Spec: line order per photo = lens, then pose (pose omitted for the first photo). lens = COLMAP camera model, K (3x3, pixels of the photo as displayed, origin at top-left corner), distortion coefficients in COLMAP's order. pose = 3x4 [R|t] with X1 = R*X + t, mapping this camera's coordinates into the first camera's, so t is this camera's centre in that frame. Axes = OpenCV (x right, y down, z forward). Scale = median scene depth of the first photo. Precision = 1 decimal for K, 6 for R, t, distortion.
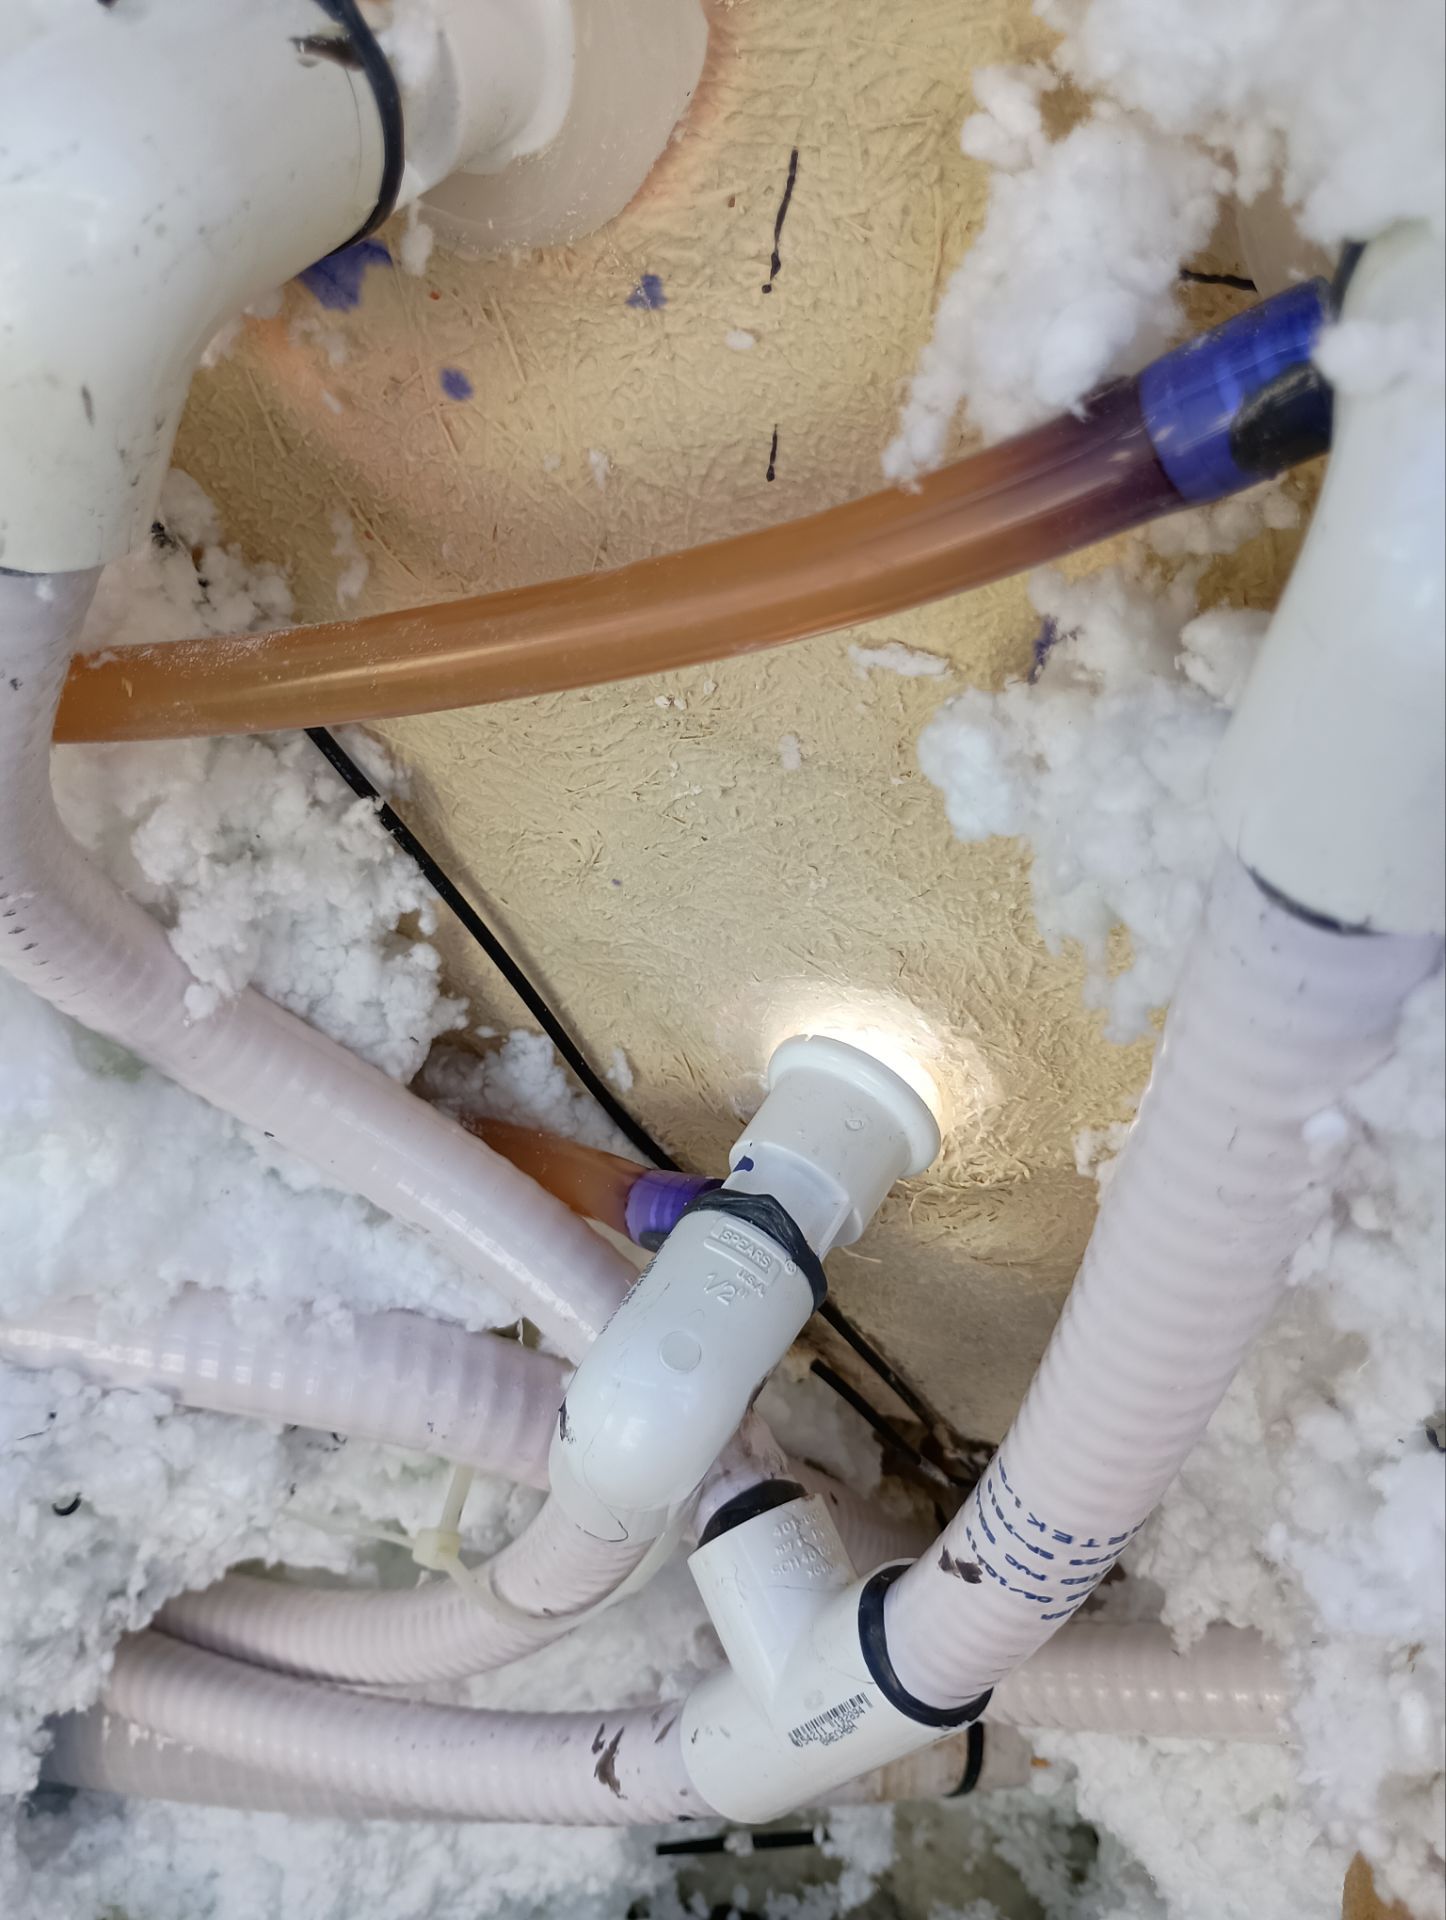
lens RADIAL K [[1673.3, 0, 723.0], [0, 1673.3, 960.0], [0, 0, 1]] dist [0.089225, -0.146489]
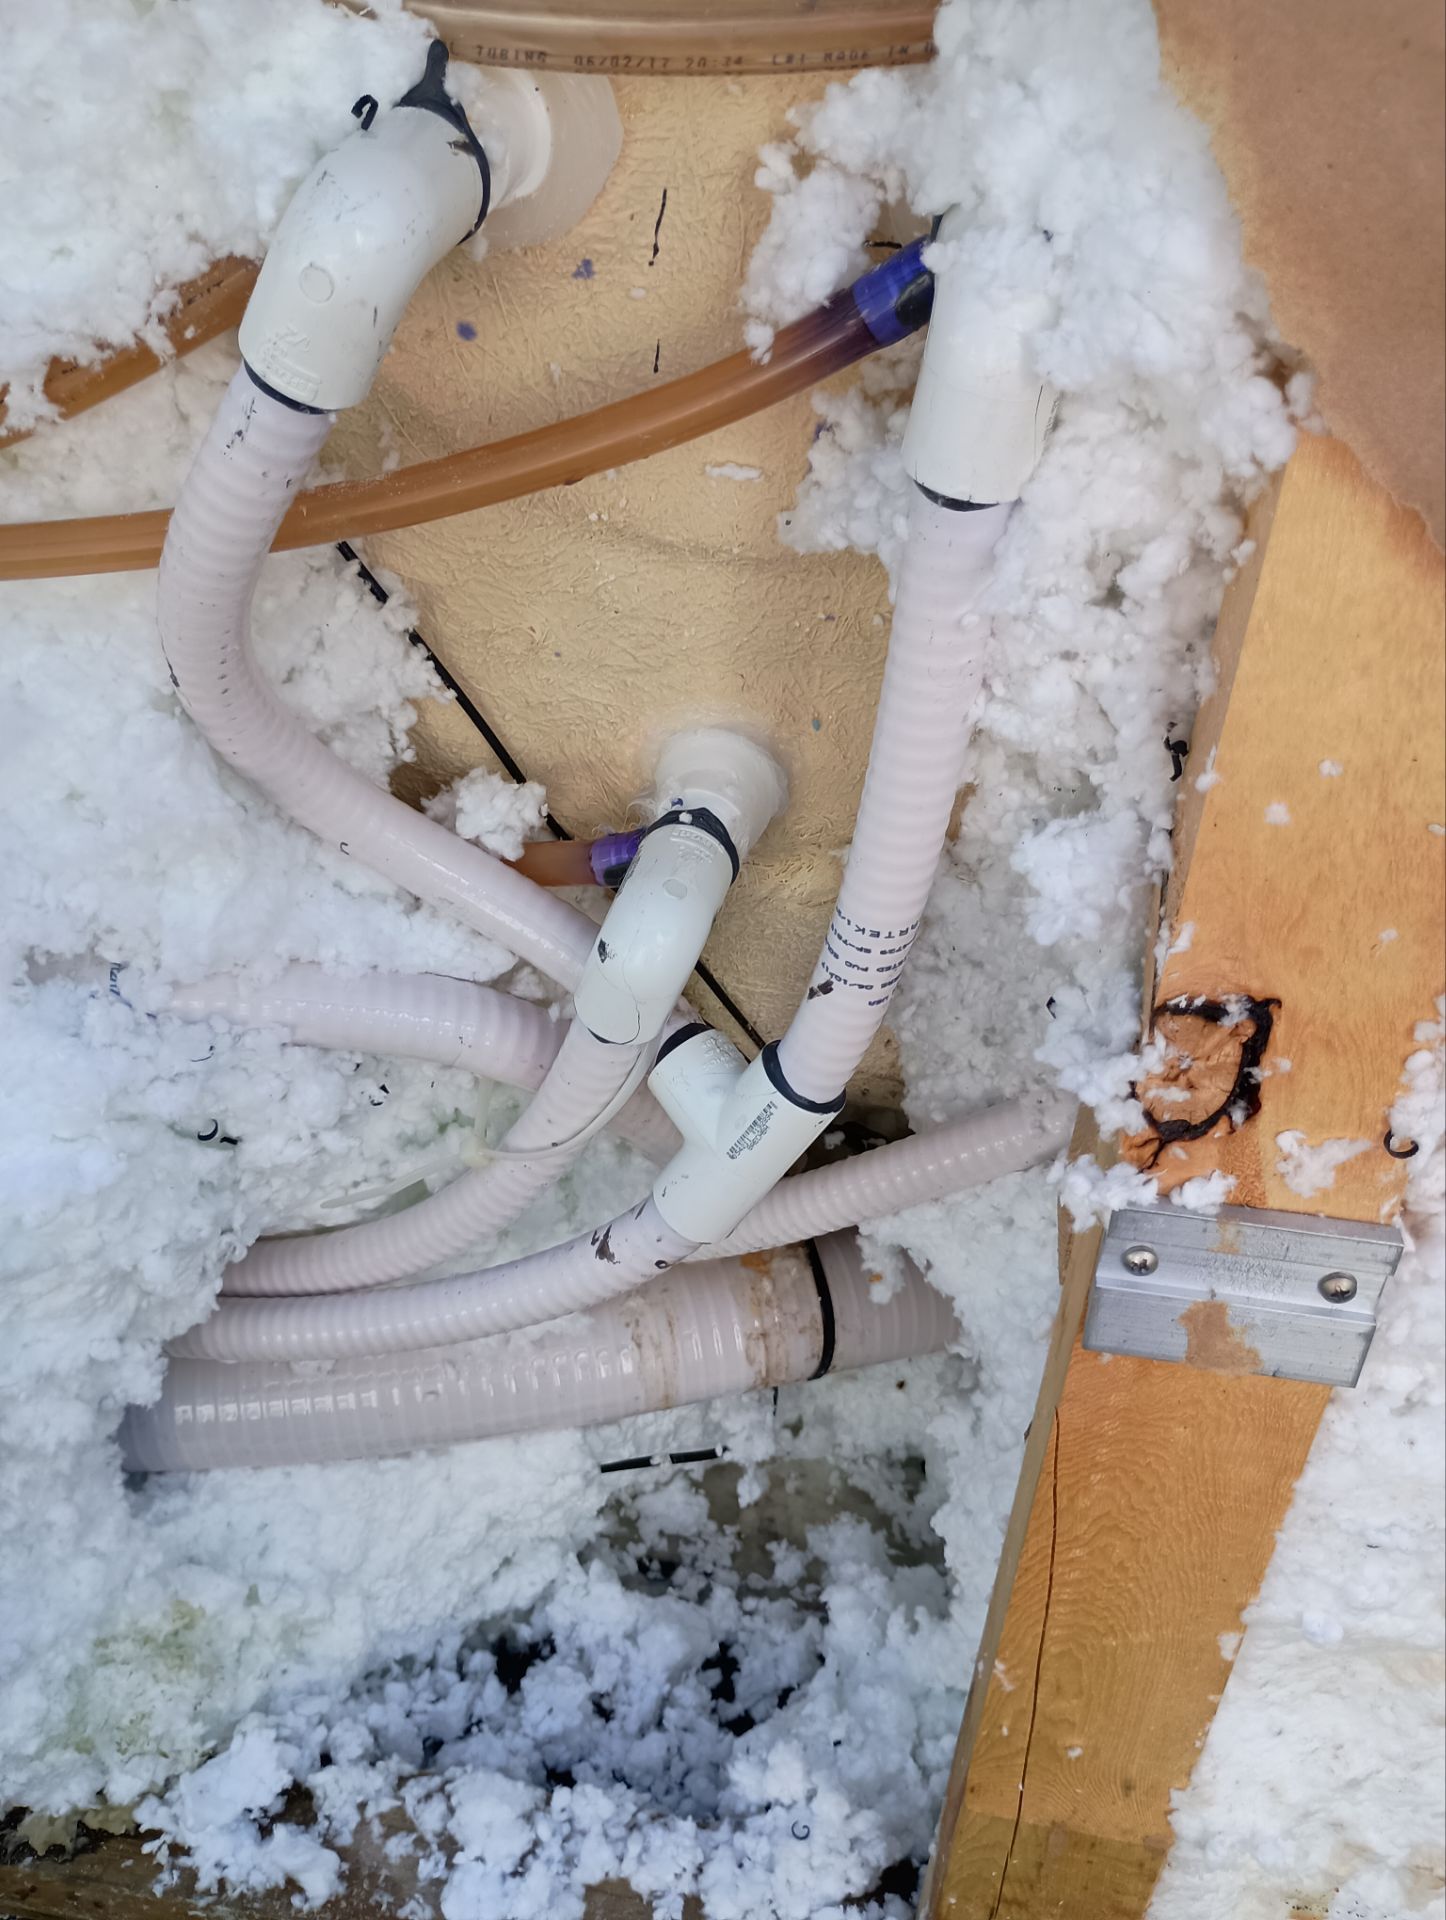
lens RADIAL K [[1666.9, 0, 723.0], [0, 1666.9, 960.0], [0, 0, 1]] dist [0.064685, 0.007427]
pose [[0.983536, -0.105284, 0.146878, -0.244661], [0.108393, 0.994019, -0.013305, 0.393945], [-0.144599, 0.029007, 0.989065, -0.817524]]
